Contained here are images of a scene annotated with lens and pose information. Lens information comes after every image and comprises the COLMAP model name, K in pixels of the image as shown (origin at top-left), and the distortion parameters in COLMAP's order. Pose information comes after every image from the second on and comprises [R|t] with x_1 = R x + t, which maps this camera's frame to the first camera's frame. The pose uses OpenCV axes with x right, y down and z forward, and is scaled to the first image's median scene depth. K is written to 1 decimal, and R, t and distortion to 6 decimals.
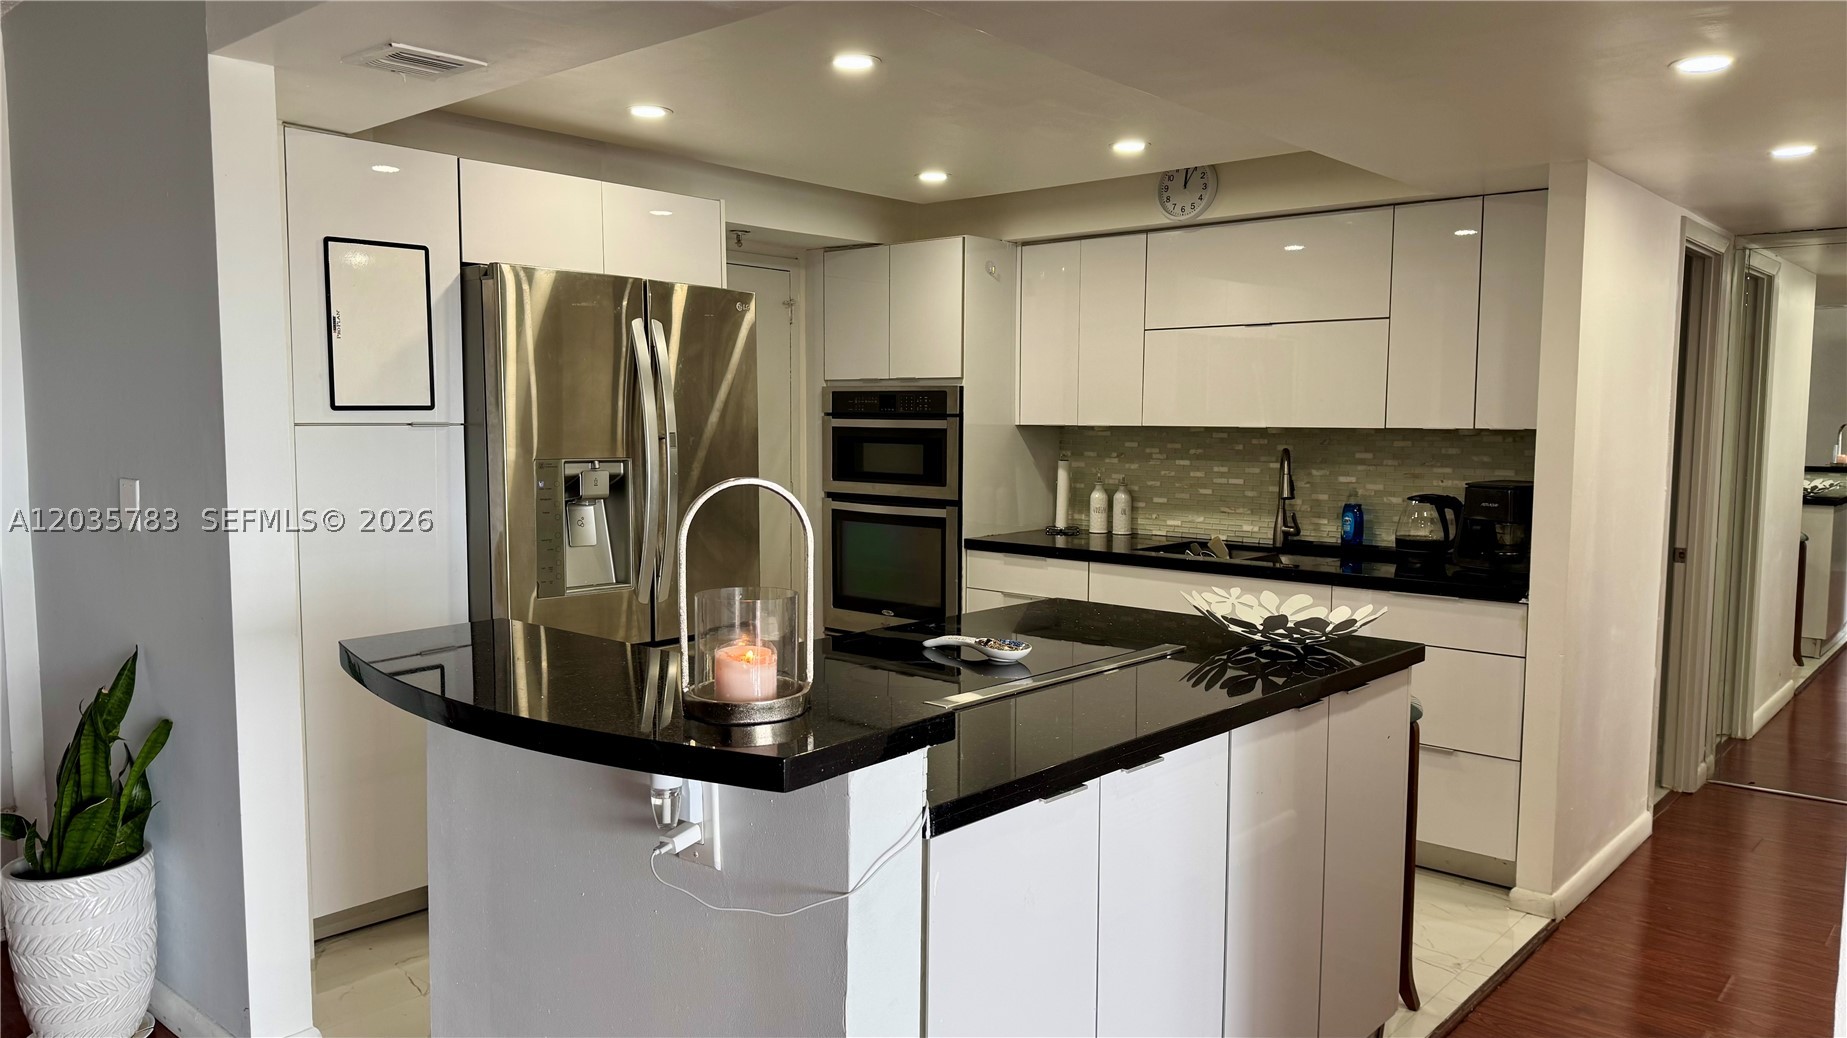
lens RADIAL K [[1282.3, 0, 923.5], [0, 1282.3, 519.0], [0, 0, 1]] dist [0.191640, -0.326564]
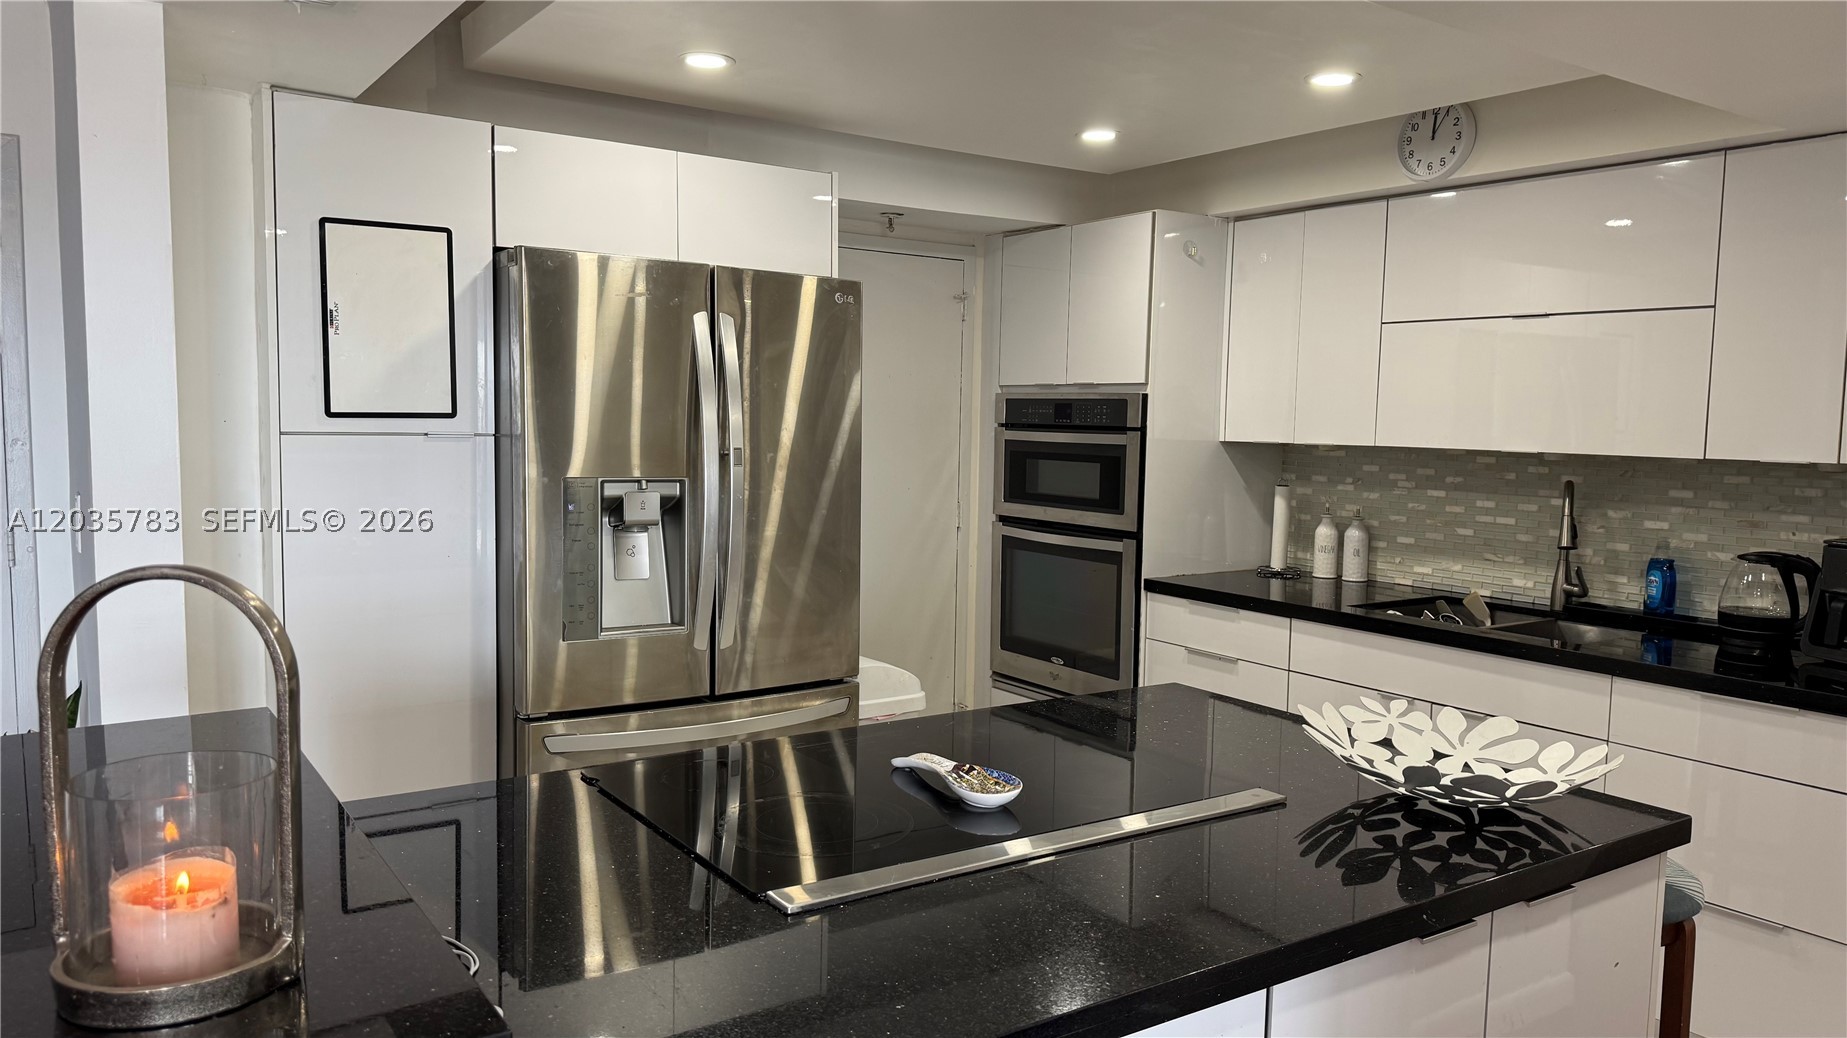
lens RADIAL K [[1291.2, 0, 923.5], [0, 1291.2, 519.0], [0, 0, 1]] dist [0.135276, -0.219170]
pose [[0.970415, 0.032386, -0.239263, 0.097942], [-0.033327, 0.999444, 0.000113, -0.019564], [0.239133, 0.007864, 0.970955, 0.170428]]
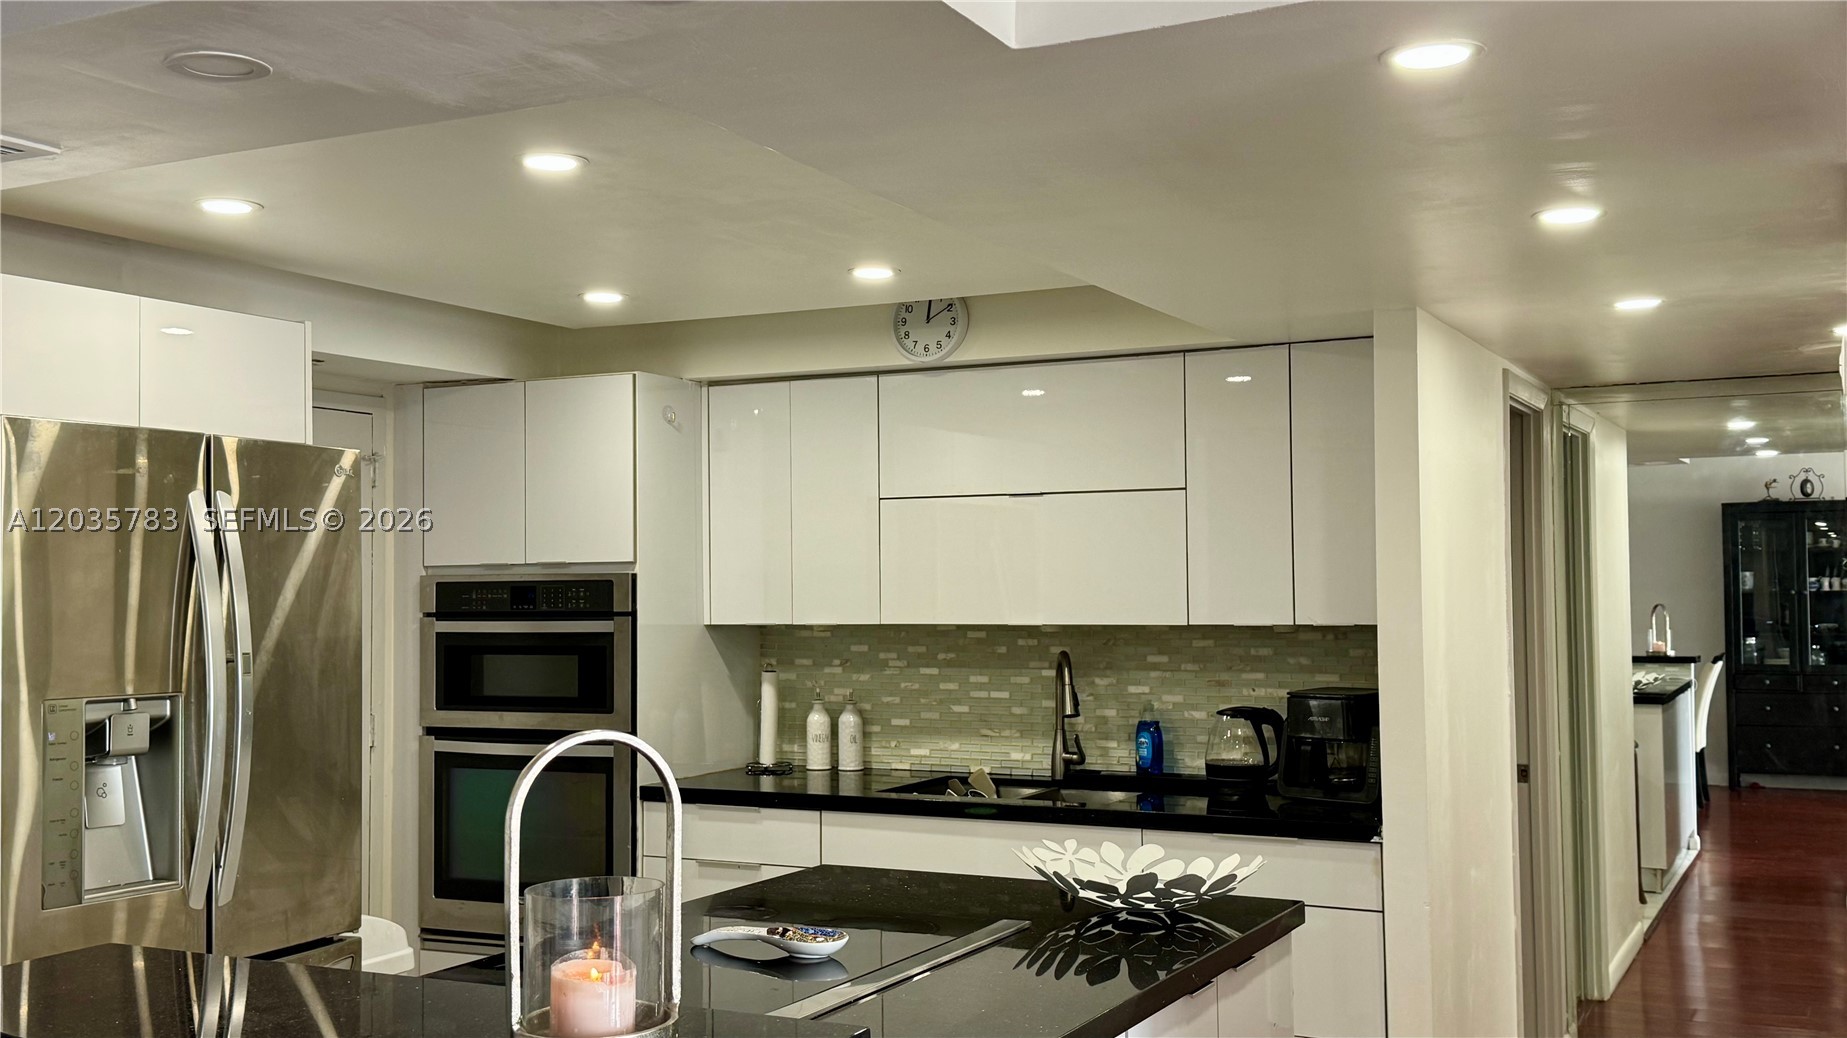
lens RADIAL K [[1801.1, 0, 923.5], [0, 1801.1, 519.0], [0, 0, 1]] dist [0.183178, -0.403385]
pose [[0.969250, -0.004714, 0.246034, -0.066838], [0.035095, 0.992244, -0.119246, -0.006769], [-0.243564, 0.124213, 0.961898, -0.027800]]
